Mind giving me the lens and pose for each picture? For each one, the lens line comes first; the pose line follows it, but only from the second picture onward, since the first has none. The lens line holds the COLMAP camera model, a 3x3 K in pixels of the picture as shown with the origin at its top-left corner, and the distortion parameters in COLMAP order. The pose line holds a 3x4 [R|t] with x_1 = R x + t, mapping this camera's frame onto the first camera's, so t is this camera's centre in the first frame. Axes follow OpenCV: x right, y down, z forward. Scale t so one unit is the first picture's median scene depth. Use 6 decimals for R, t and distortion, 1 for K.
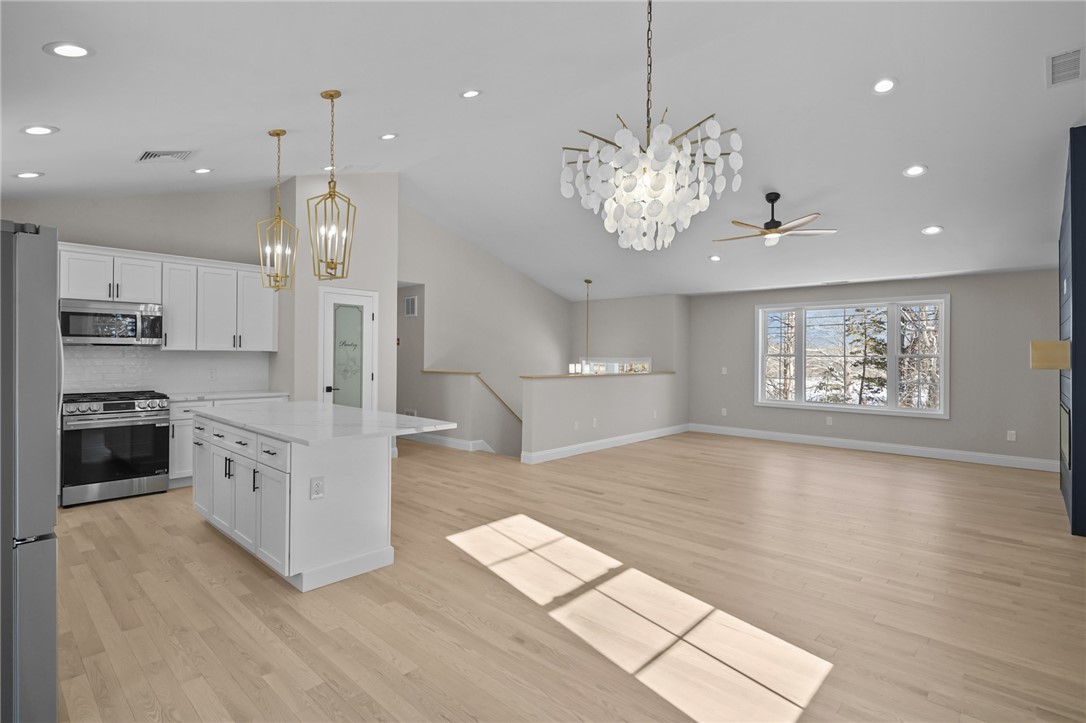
lens RADIAL K [[522.6, 0, 541.1], [0, 522.6, 349.9], [0, 0, 1]] dist [0.003105, -0.000249]
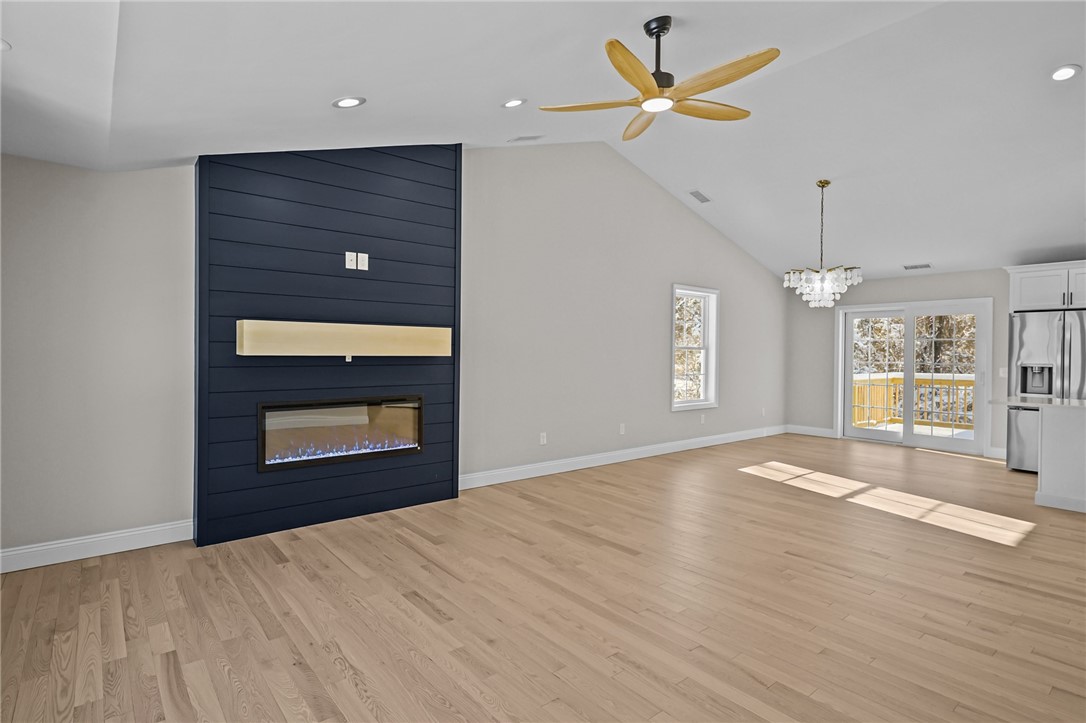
lens RADIAL K [[546.6, 0, 540.9], [0, 546.6, 357.6], [0, 0, 1]] dist [0.003668, 0.000345]
pose [[-0.990391, -0.017229, 0.137220, 0.475196], [-0.016966, 0.999851, 0.003090, 0.025727], [-0.137253, 0.000732, -0.990536, 1.533325]]
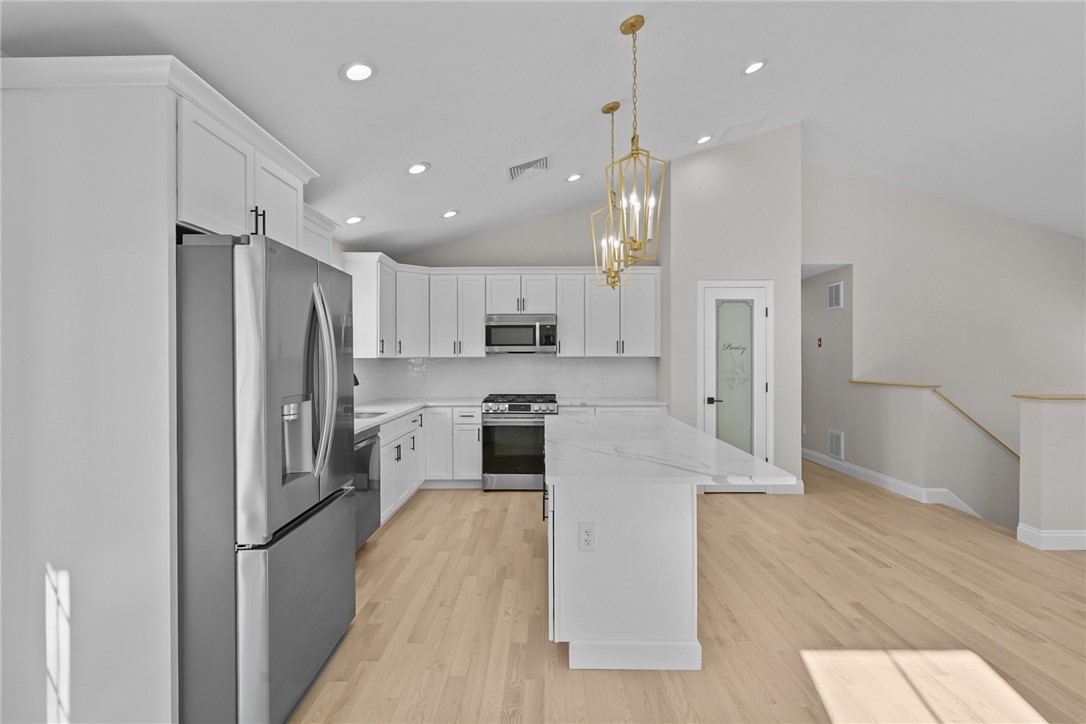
lens RADIAL K [[534.0, 0, 543.1], [0, 534.0, 355.6], [0, 0, 1]] dist [0.003088, -0.000421]
pose [[0.674450, -0.011304, -0.738234, 0.056076], [0.012947, 0.999910, -0.003482, 0.001233], [0.738207, -0.007209, 0.674535, 0.228756]]
